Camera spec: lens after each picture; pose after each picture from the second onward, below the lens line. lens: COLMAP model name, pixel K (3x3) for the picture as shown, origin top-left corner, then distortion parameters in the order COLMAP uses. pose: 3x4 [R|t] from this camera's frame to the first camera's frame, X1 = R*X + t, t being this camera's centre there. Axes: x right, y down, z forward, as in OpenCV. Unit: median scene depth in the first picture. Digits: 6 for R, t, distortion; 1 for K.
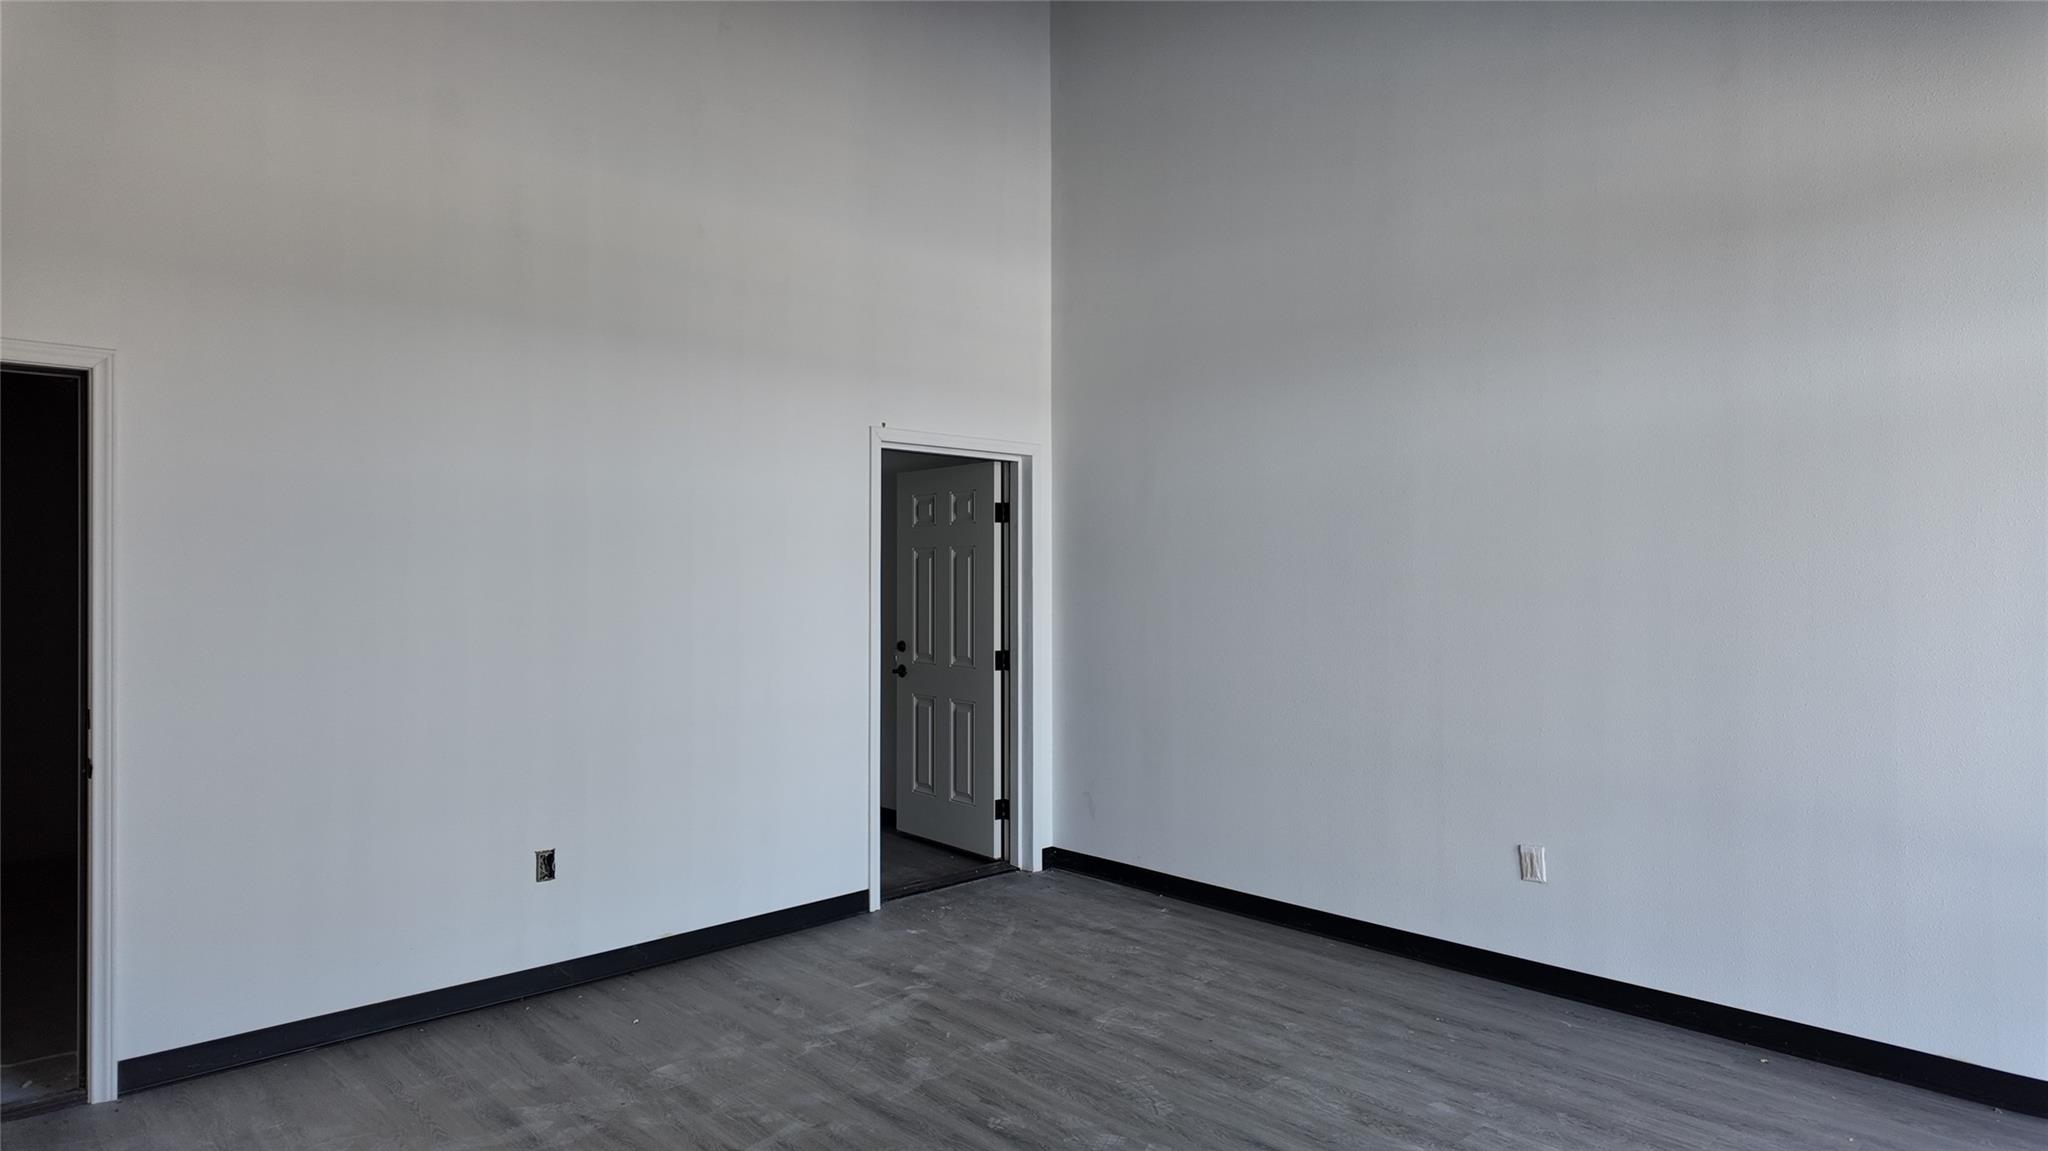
lens RADIAL K [[1182.7, 0, 1026.3], [0, 1182.7, 577.3], [0, 0, 1]] dist [0.040242, -0.036195]
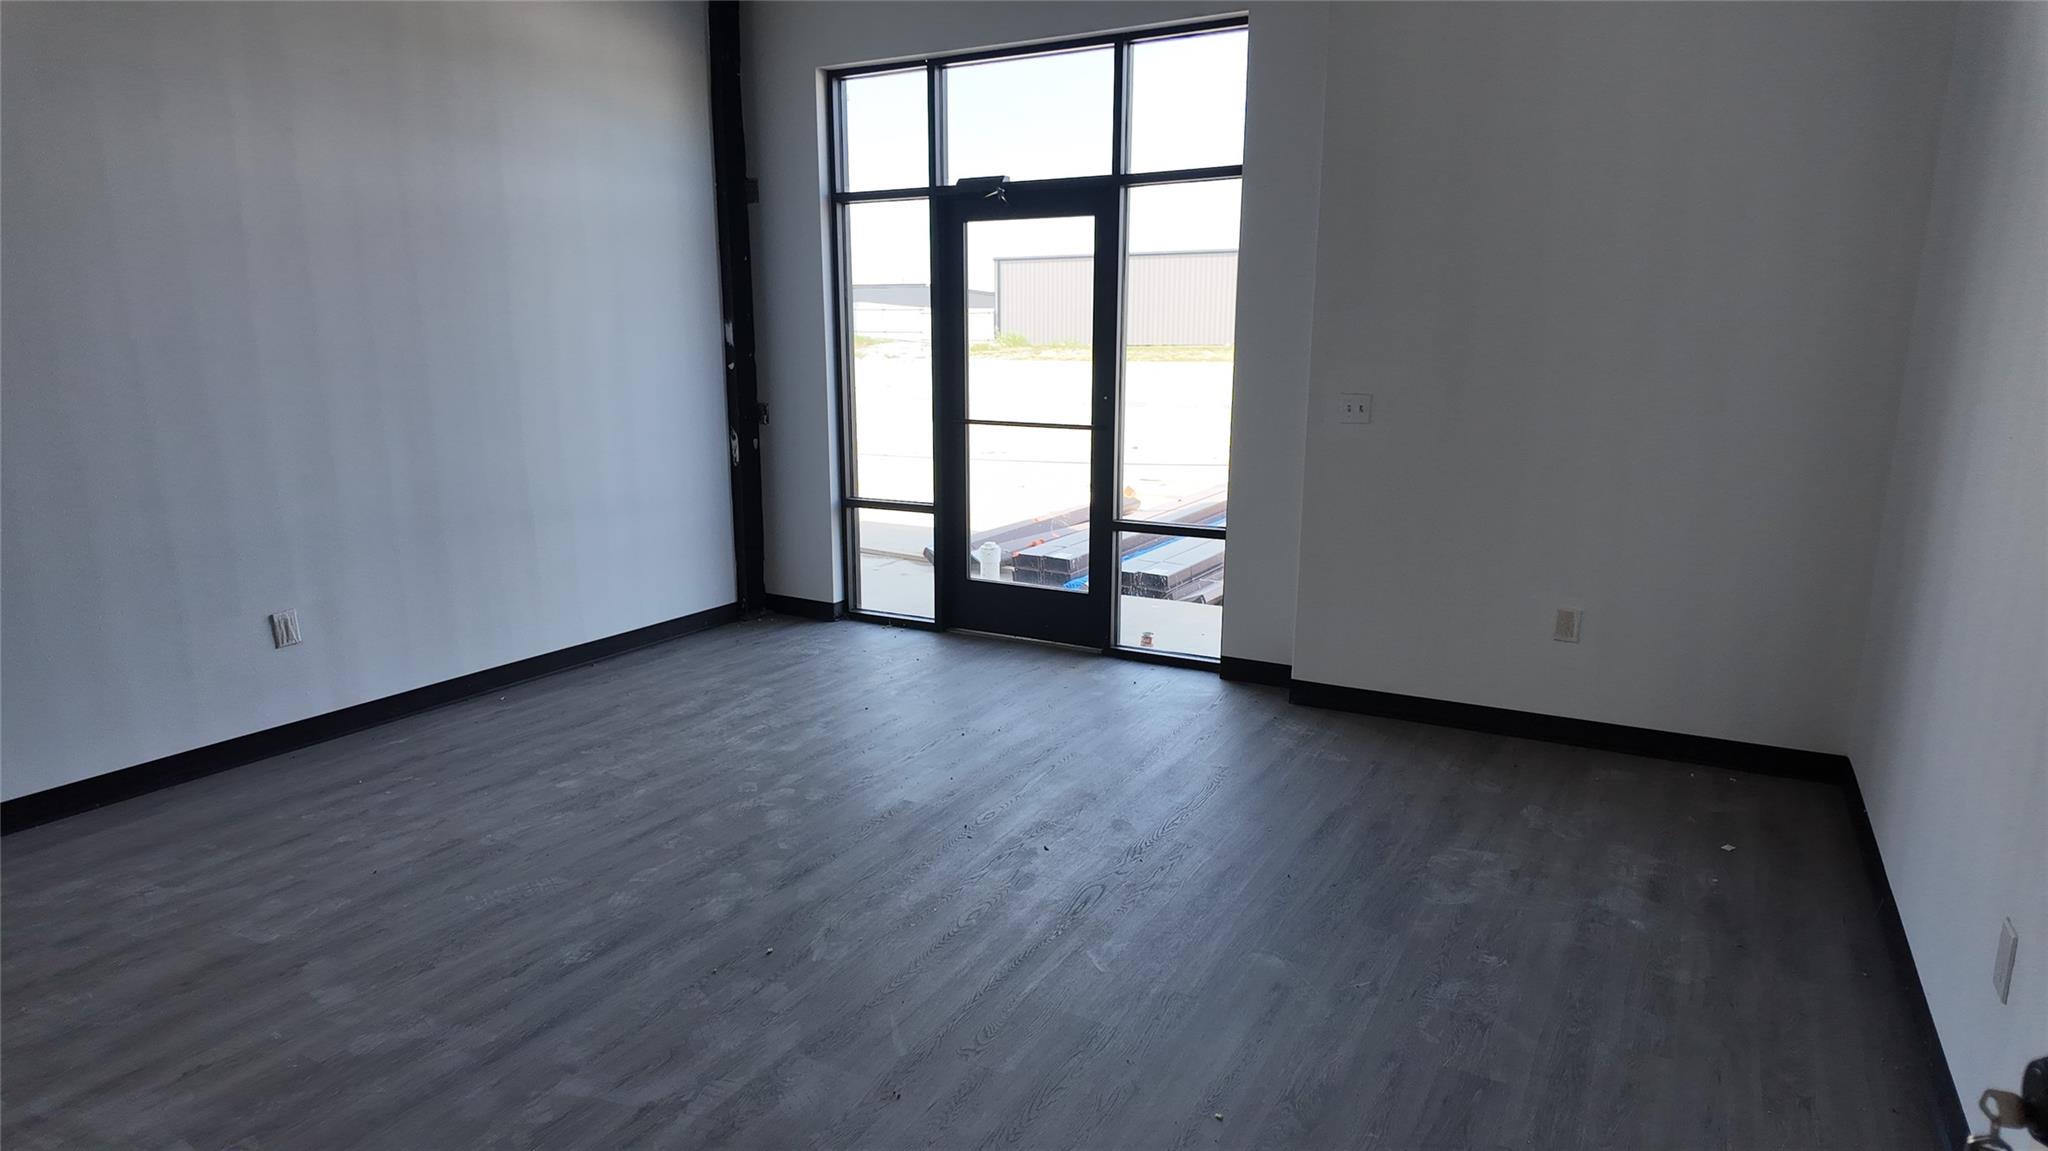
lens RADIAL K [[1182.7, 0, 1032.6], [0, 1182.7, 597.0], [0, 0, 1]] dist [0.040242, -0.036195]
pose [[-0.295941, -0.207865, 0.932315, -0.788406], [-0.005454, 0.976387, 0.215960, -0.006262], [-0.955191, 0.058826, -0.290087, 0.788666]]
